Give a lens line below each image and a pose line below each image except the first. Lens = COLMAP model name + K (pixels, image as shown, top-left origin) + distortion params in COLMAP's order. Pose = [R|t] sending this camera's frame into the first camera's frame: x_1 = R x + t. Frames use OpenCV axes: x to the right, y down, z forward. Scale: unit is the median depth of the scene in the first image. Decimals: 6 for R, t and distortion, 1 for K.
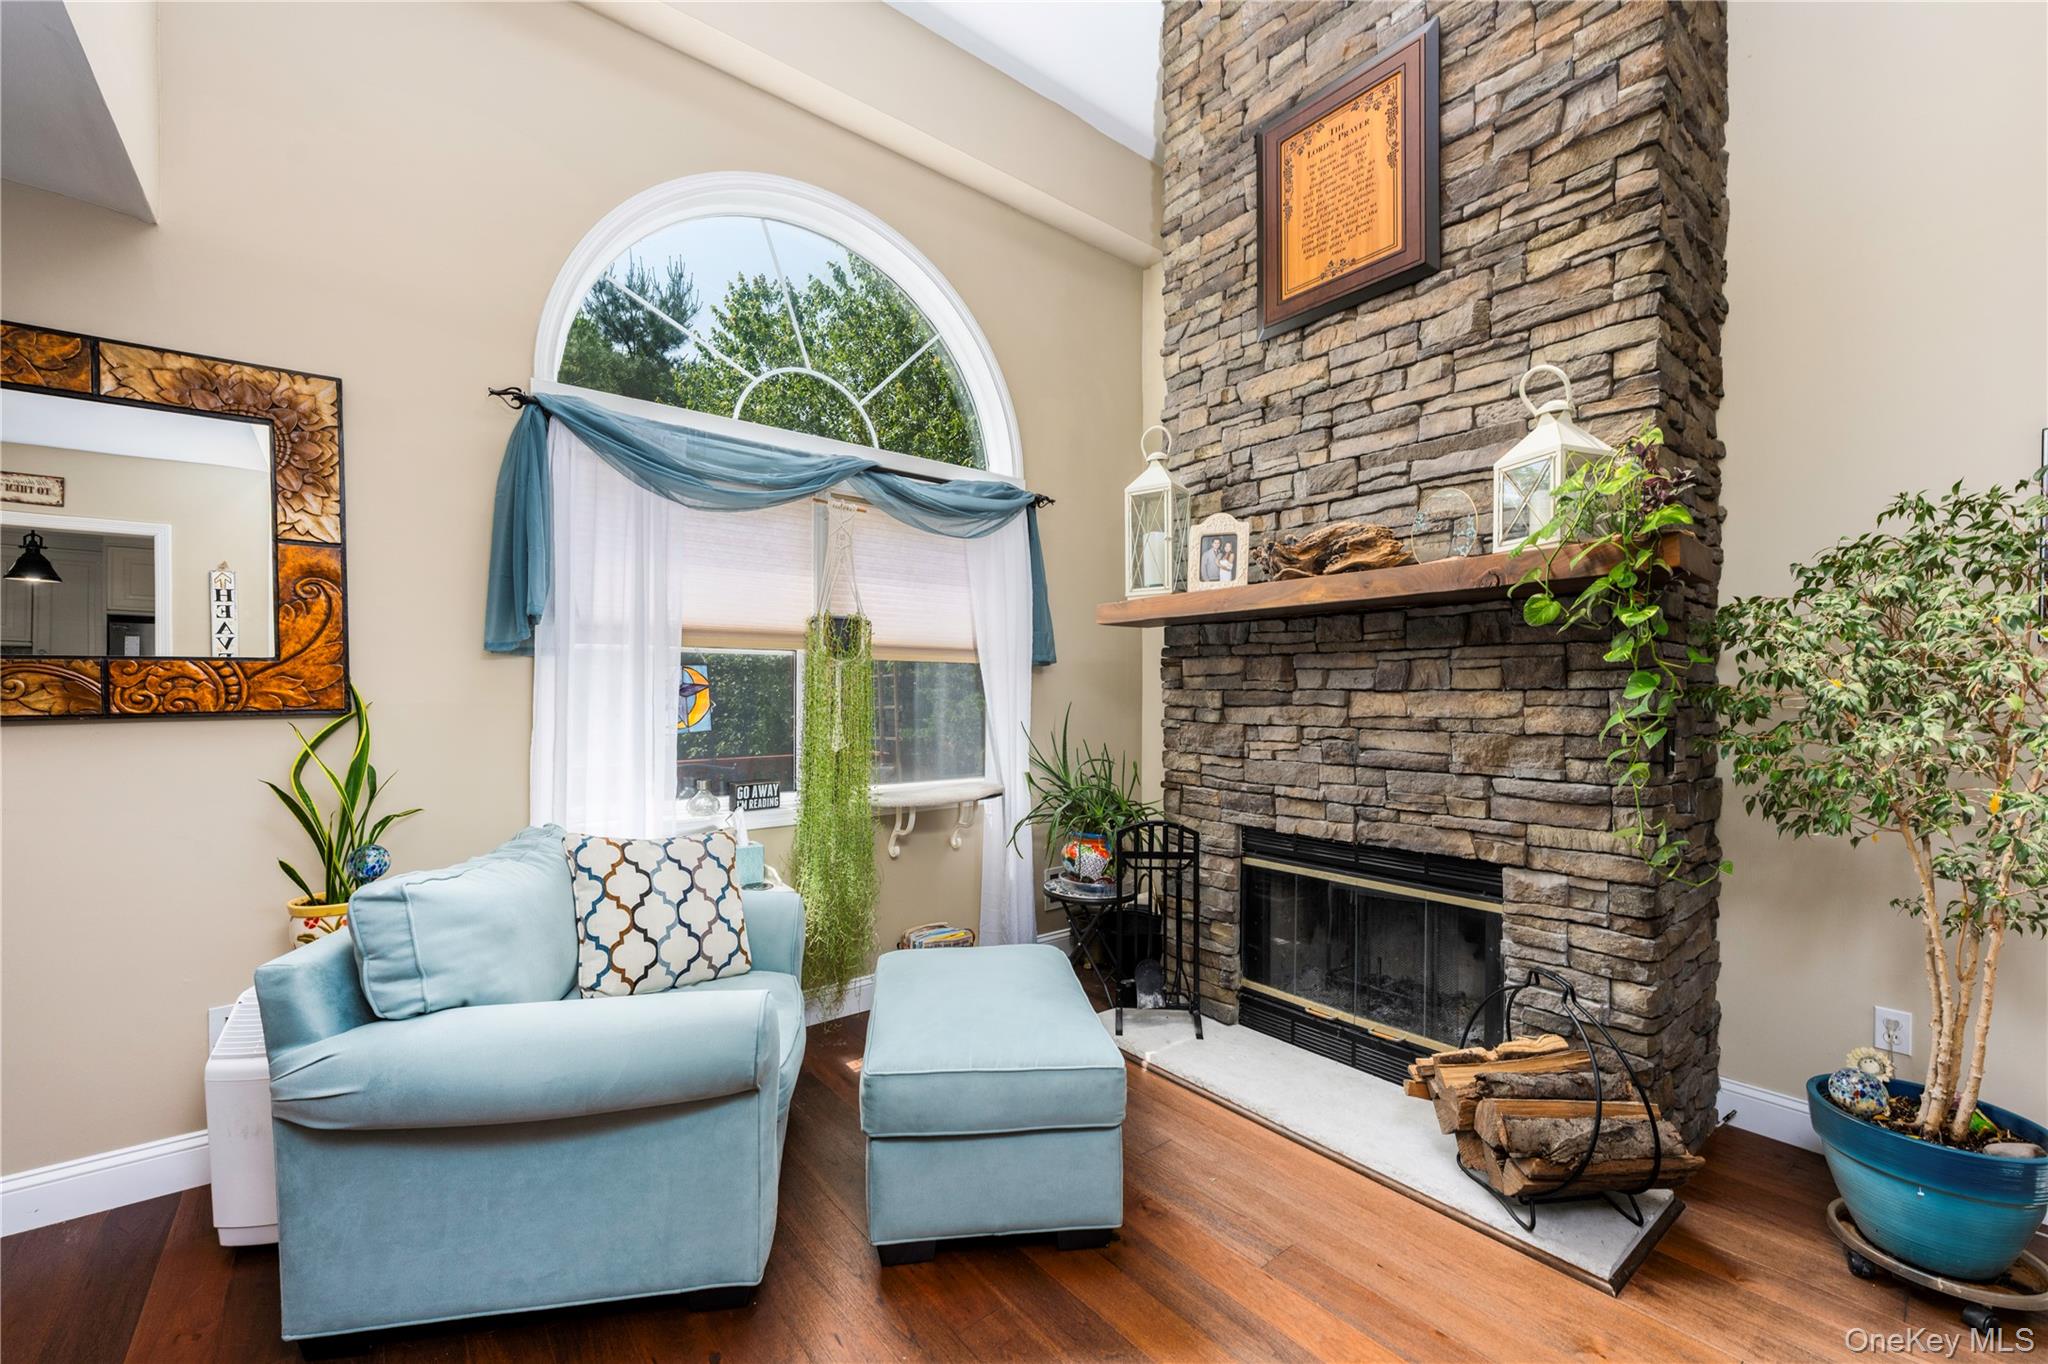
lens RADIAL K [[821.8, 0, 1014.8], [0, 821.8, 706.0], [0, 0, 1]] dist [0.000458, 0.000266]
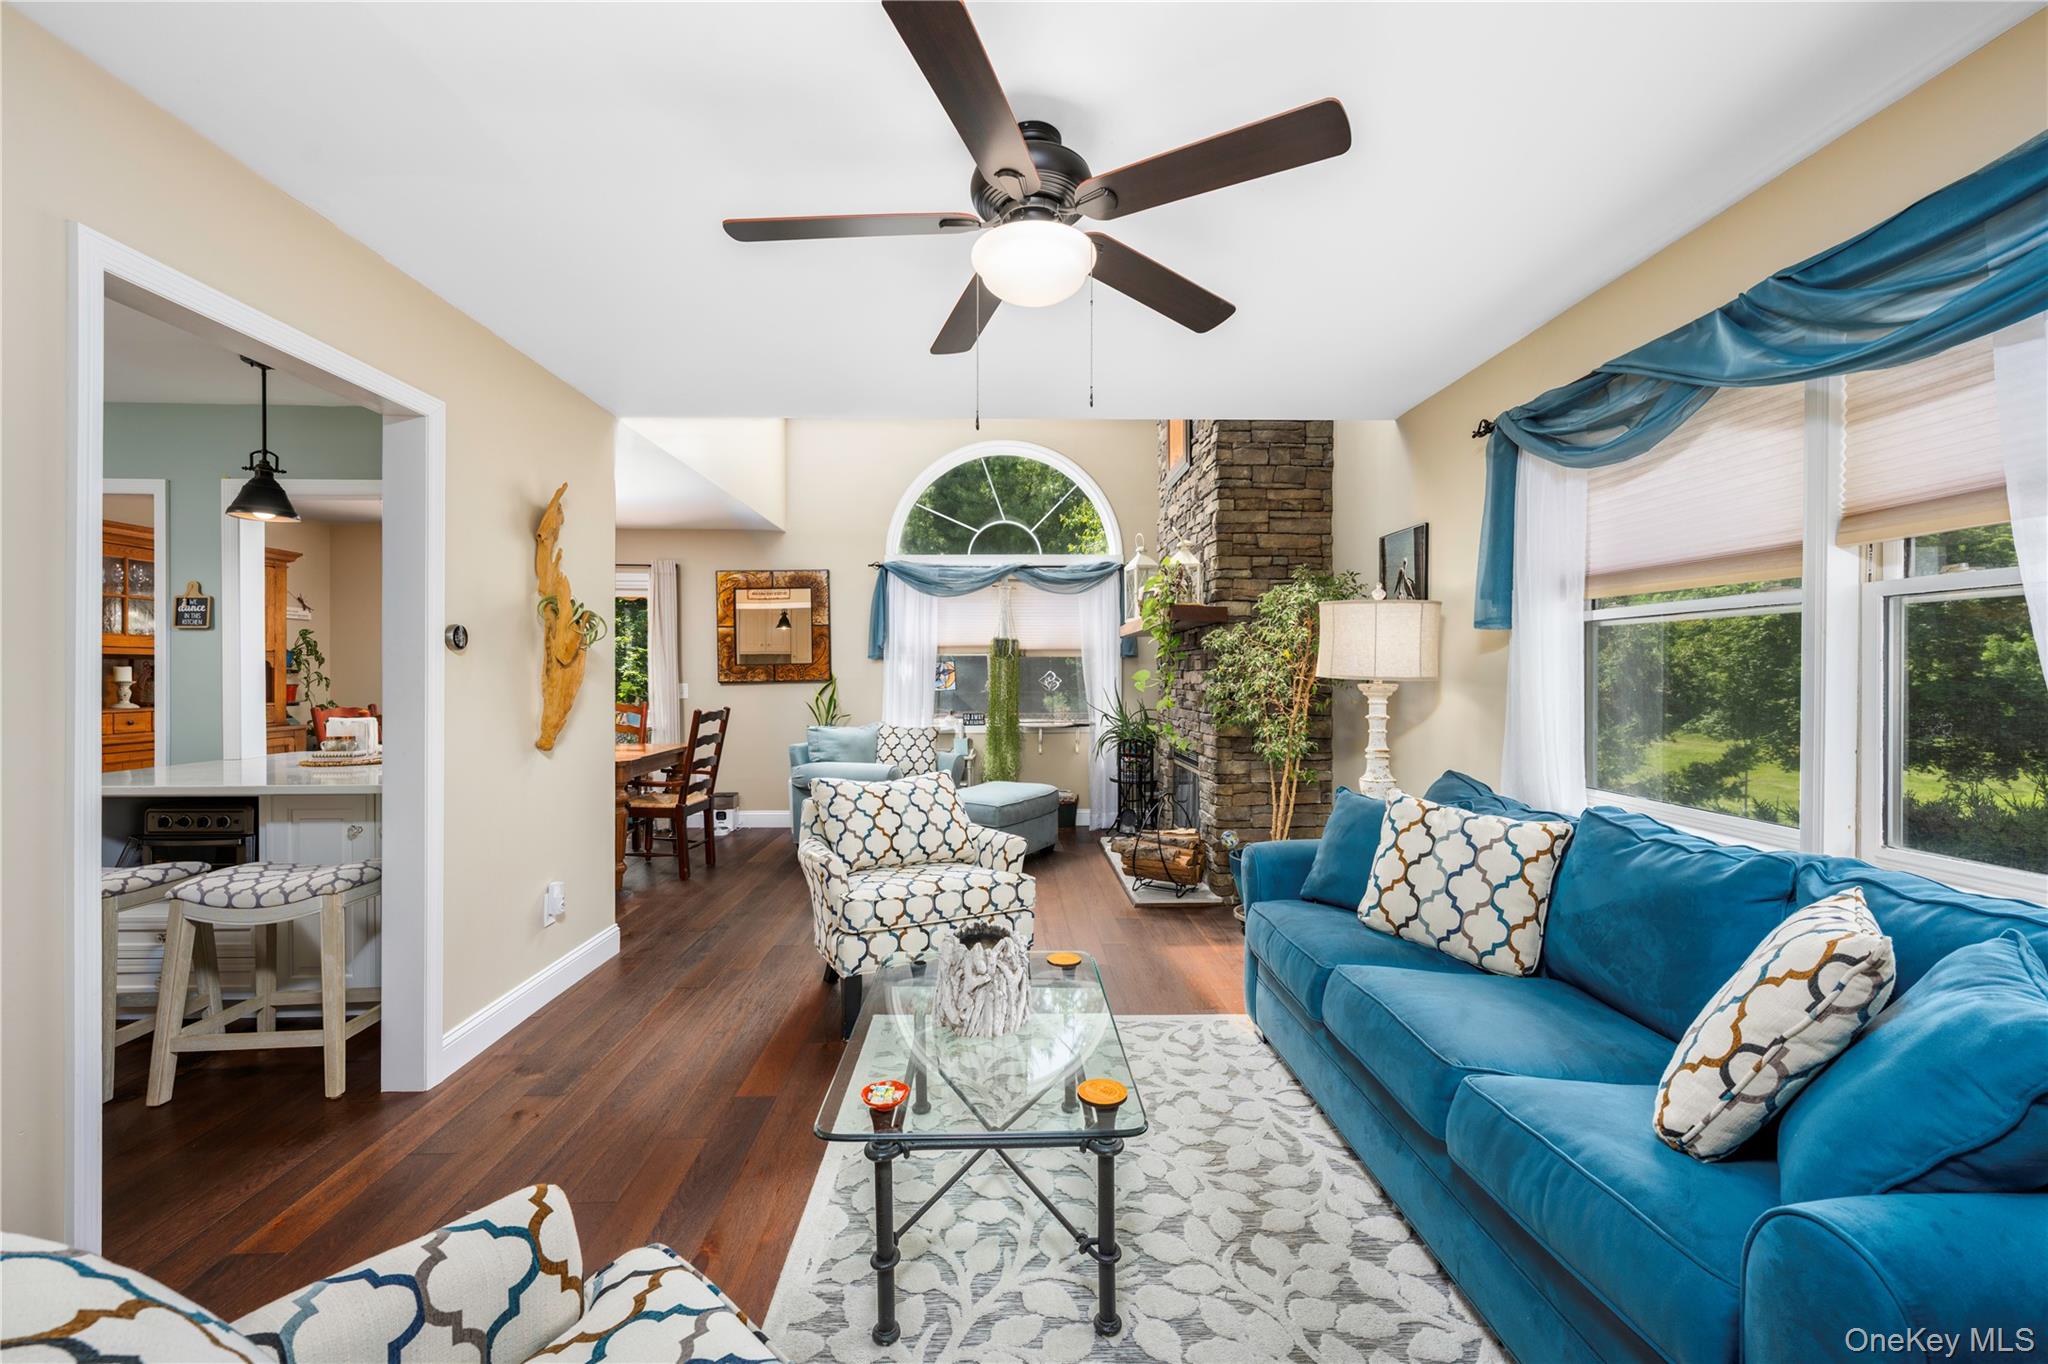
lens RADIAL K [[821.8, 0, 1031.2], [0, 821.8, 680.6], [0, 0, 1]] dist [0.000458, 0.000266]
pose [[0.806844, -0.001885, -0.590761, 1.576510], [-0.002813, 0.999971, -0.007032, 0.026765], [0.590758, 0.007336, 0.806816, -0.998152]]
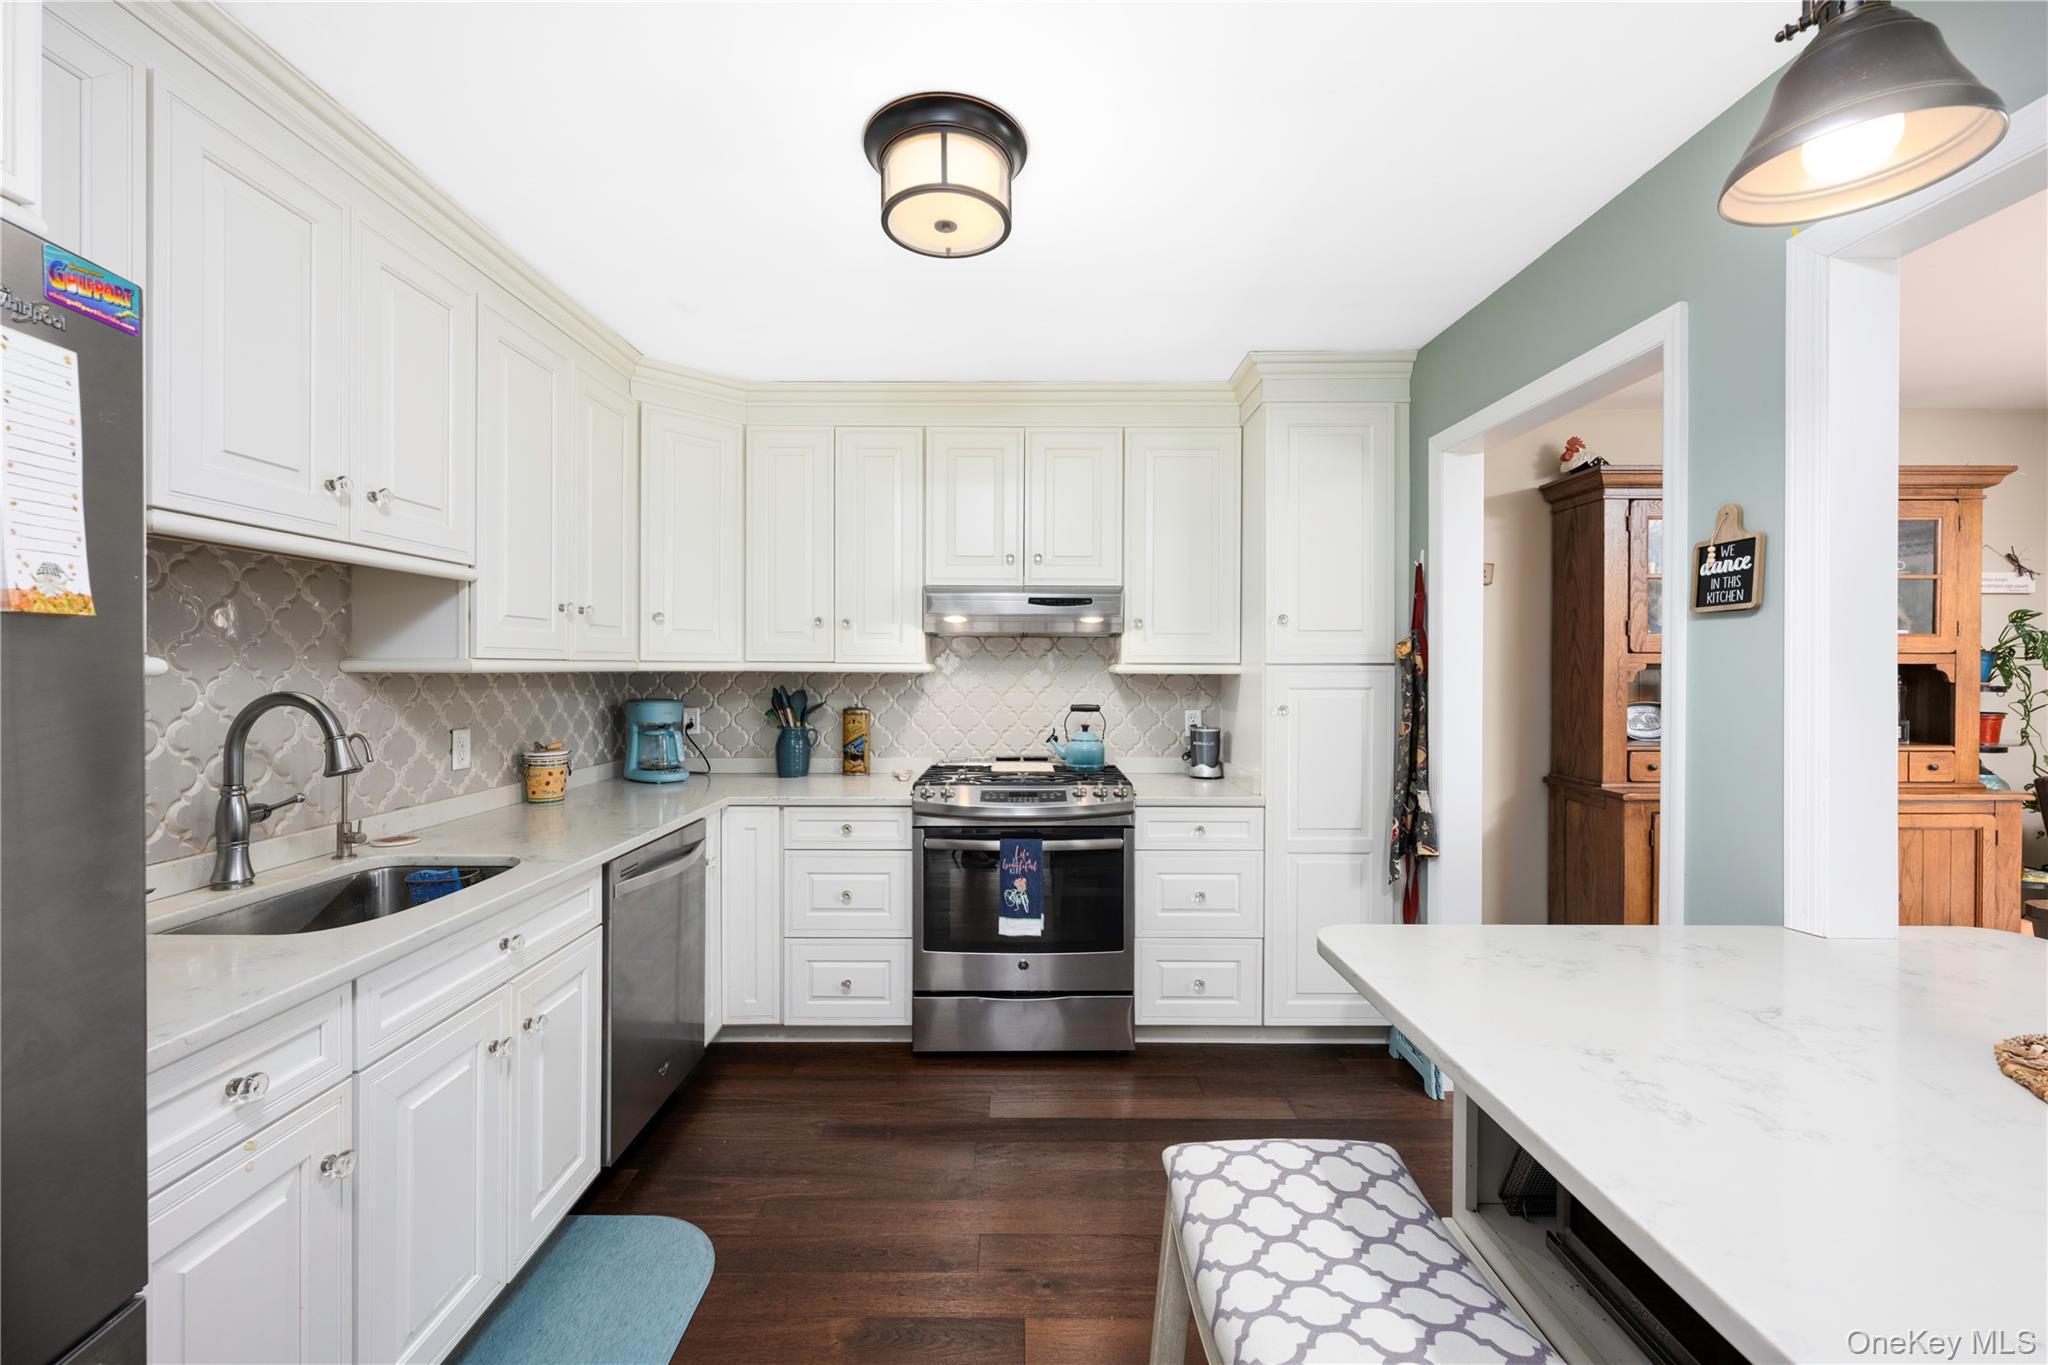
lens RADIAL K [[821.8, 0, 1028.6], [0, 821.8, 669.0], [0, 0, 1]] dist [0.000458, 0.000266]
pose [[-0.615608, -0.011393, -0.787970, 0.220923], [-0.017726, 0.999843, -0.000608, -0.020140], [0.787853, 0.013593, -0.615713, -0.701800]]
